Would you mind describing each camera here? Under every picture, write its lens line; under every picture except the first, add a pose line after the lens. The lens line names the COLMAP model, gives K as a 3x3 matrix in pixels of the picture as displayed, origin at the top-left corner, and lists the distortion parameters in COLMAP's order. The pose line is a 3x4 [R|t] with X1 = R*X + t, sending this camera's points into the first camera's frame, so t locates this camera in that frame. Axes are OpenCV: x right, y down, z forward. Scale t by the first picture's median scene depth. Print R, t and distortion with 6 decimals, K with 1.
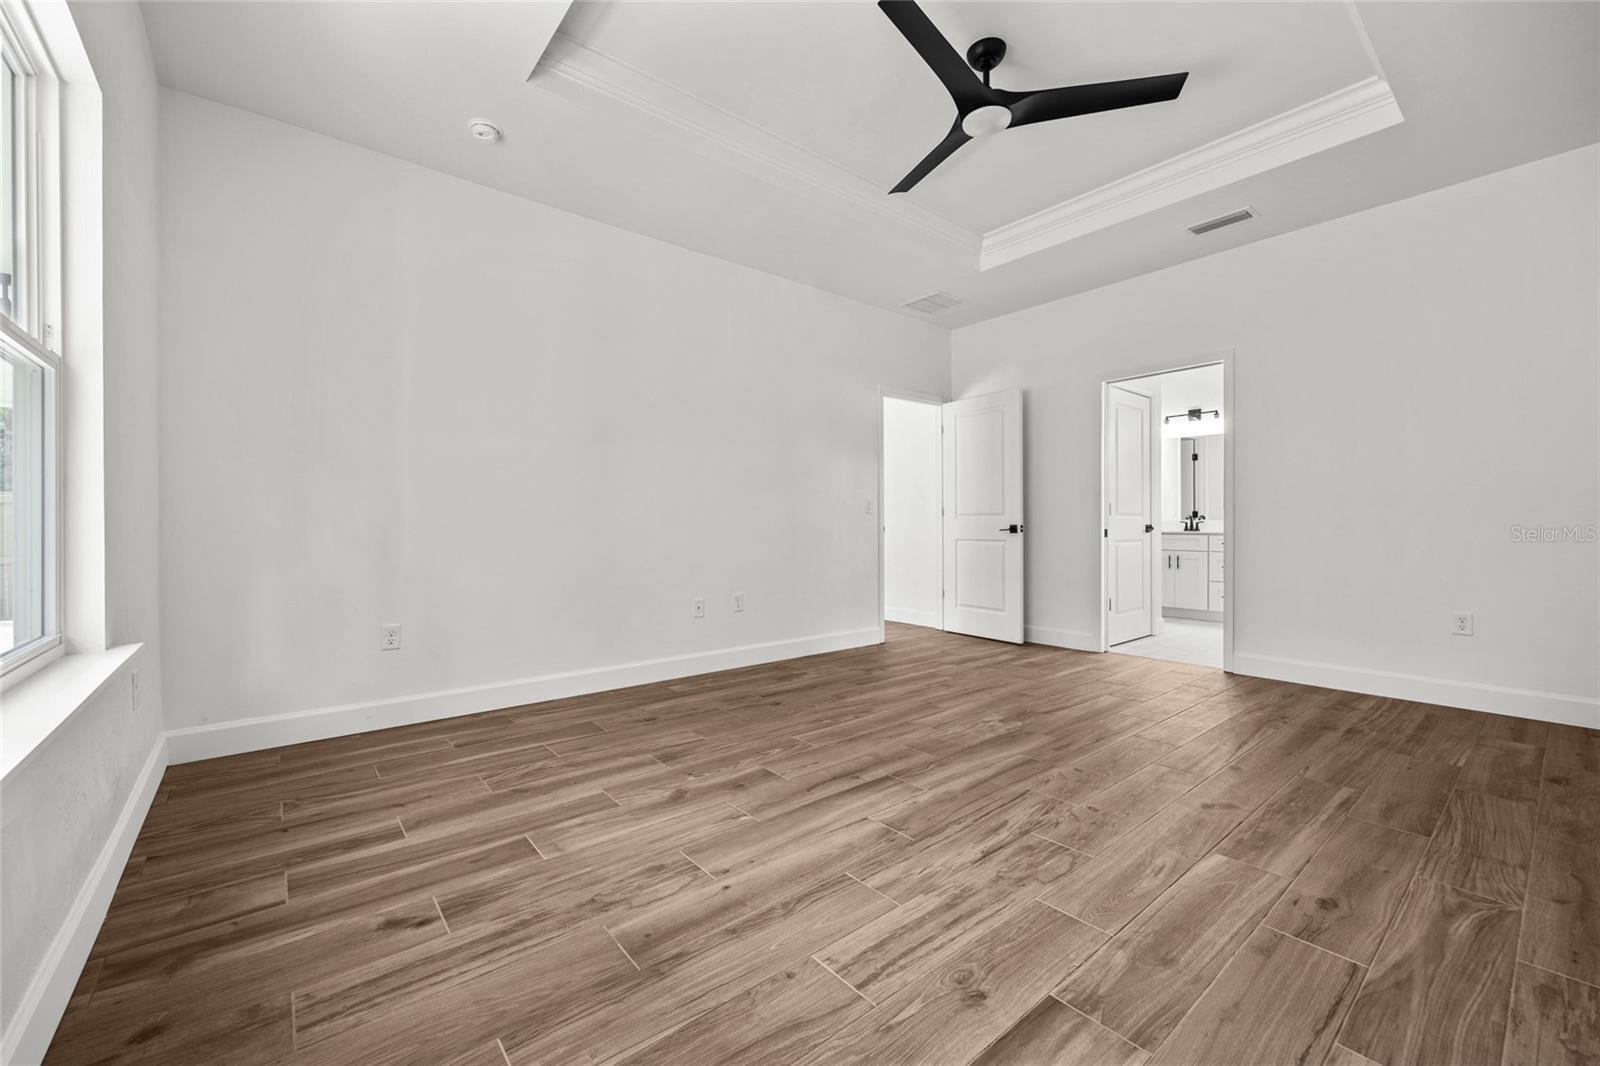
lens RADIAL K [[649.9, 0, 825.0], [0, 649.9, 533.4], [0, 0, 1]] dist [0.011639, 0.000072]
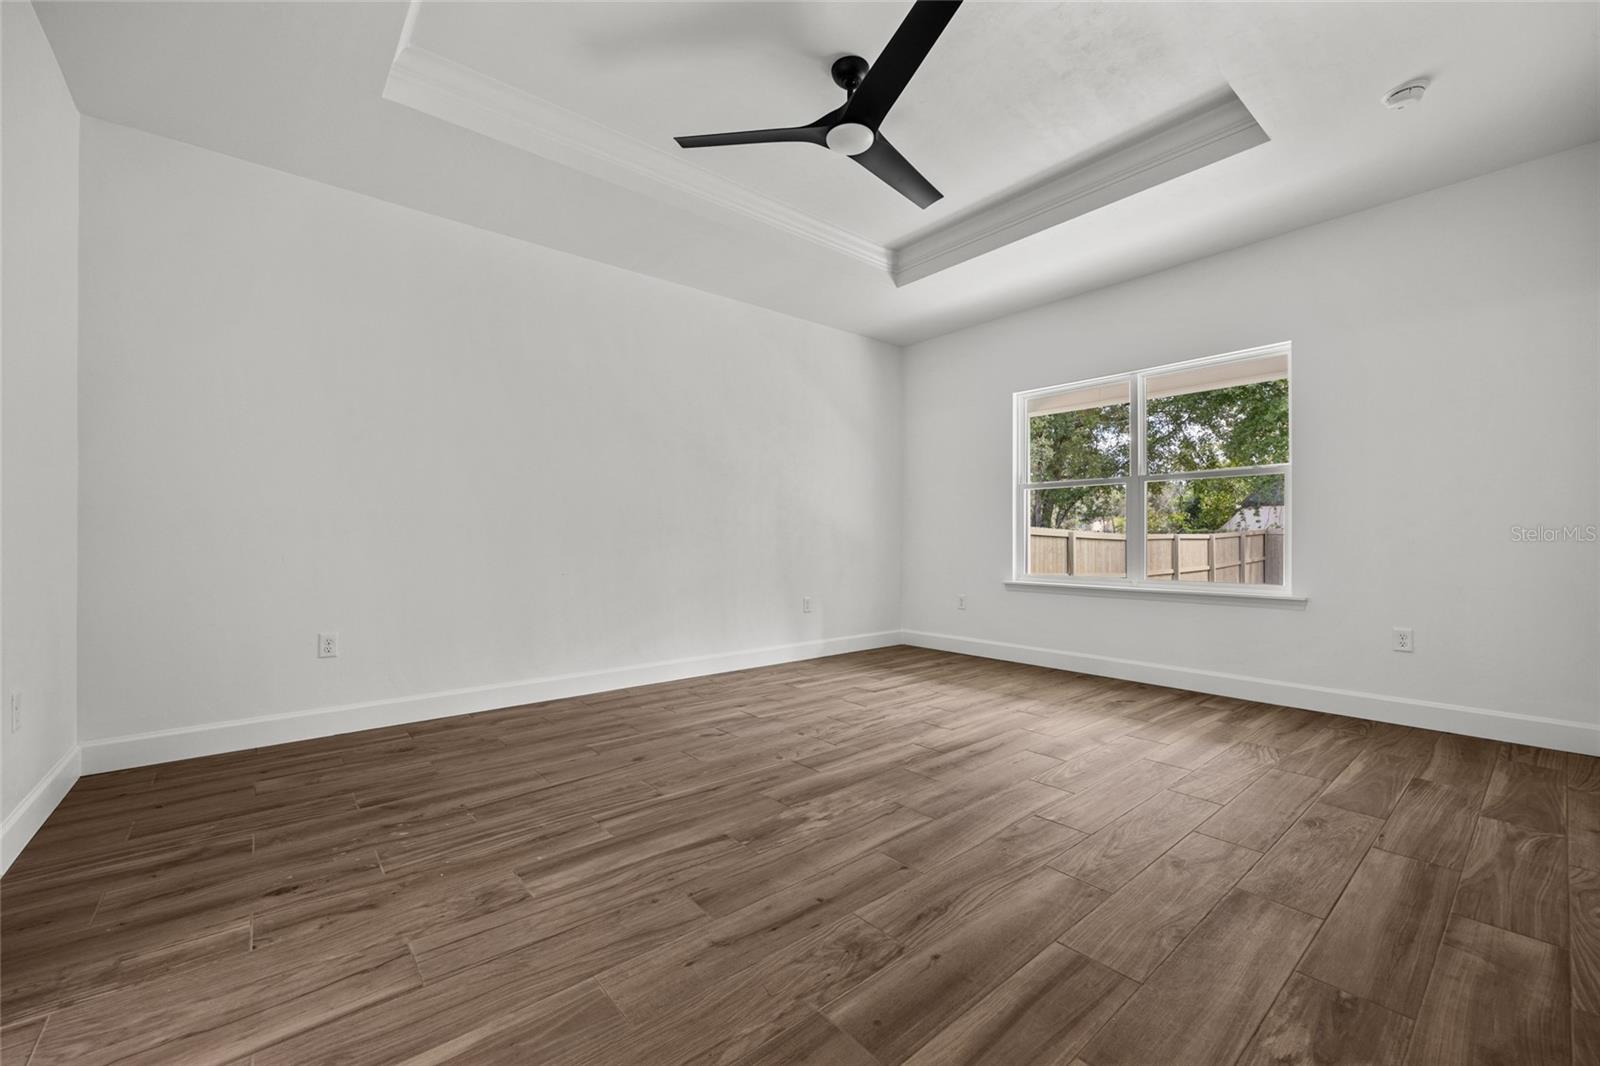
lens RADIAL K [[649.9, 0, 825.0], [0, 649.9, 533.4], [0, 0, 1]] dist [0.011639, 0.000072]
pose [[-0.999954, 0.002216, -0.009297, 0.322614], [0.002185, 0.999992, 0.003357, -0.032024], [0.009304, 0.003337, -0.999951, 2.160587]]
